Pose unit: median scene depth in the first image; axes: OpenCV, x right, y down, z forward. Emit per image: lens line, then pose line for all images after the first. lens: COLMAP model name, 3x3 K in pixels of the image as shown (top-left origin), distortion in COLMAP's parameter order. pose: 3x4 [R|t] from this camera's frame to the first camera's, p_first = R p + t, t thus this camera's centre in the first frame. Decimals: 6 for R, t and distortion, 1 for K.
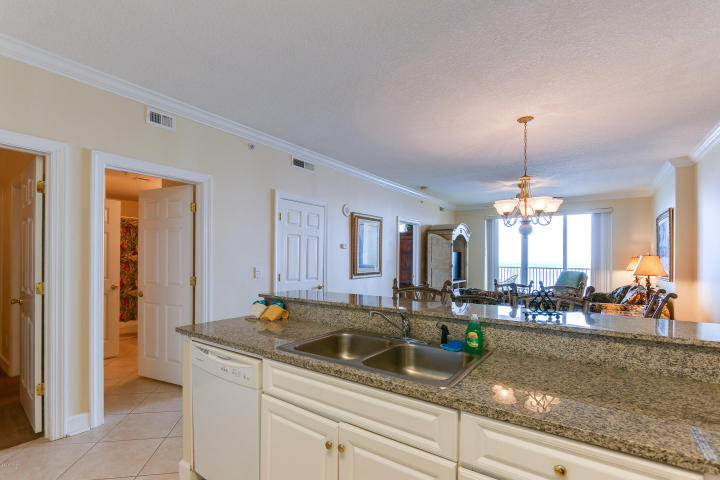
lens RADIAL K [[332.1, 0, 359.1], [0, 332.1, 249.9], [0, 0, 1]] dist [-0.012811, 0.000418]
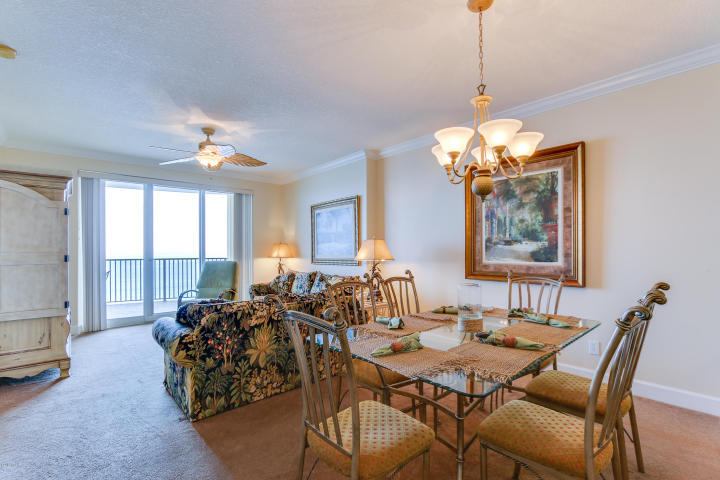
lens RADIAL K [[332.1, 0, 359.1], [0, 332.1, 249.9], [0, 0, 1]] dist [-0.012811, 0.000418]
pose [[0.221421, -0.002516, 0.975175, -0.070580], [-0.012384, 0.999909, 0.005392, 0.029115], [-0.975100, -0.013270, 0.221370, 0.502823]]
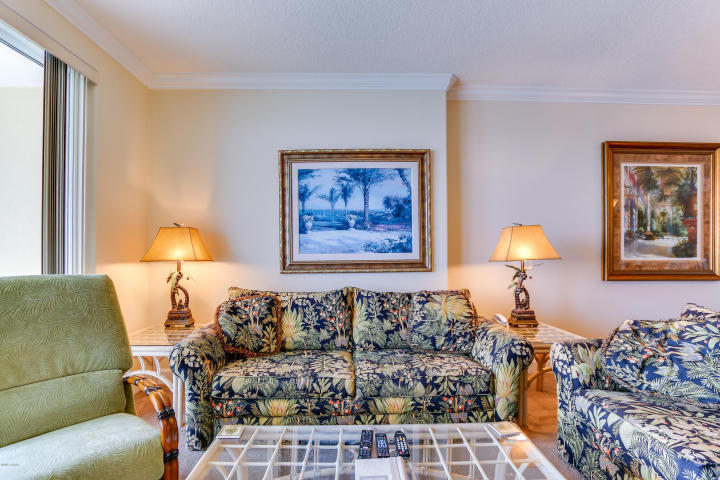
lens RADIAL K [[332.1, 0, 359.1], [0, 332.1, 249.9], [0, 0, 1]] dist [-0.012811, 0.000418]
pose [[-0.607416, -0.007055, 0.794353, 0.352086], [-0.015815, 0.999870, -0.003213, 0.043349], [-0.794227, -0.014514, -0.607448, 0.982852]]
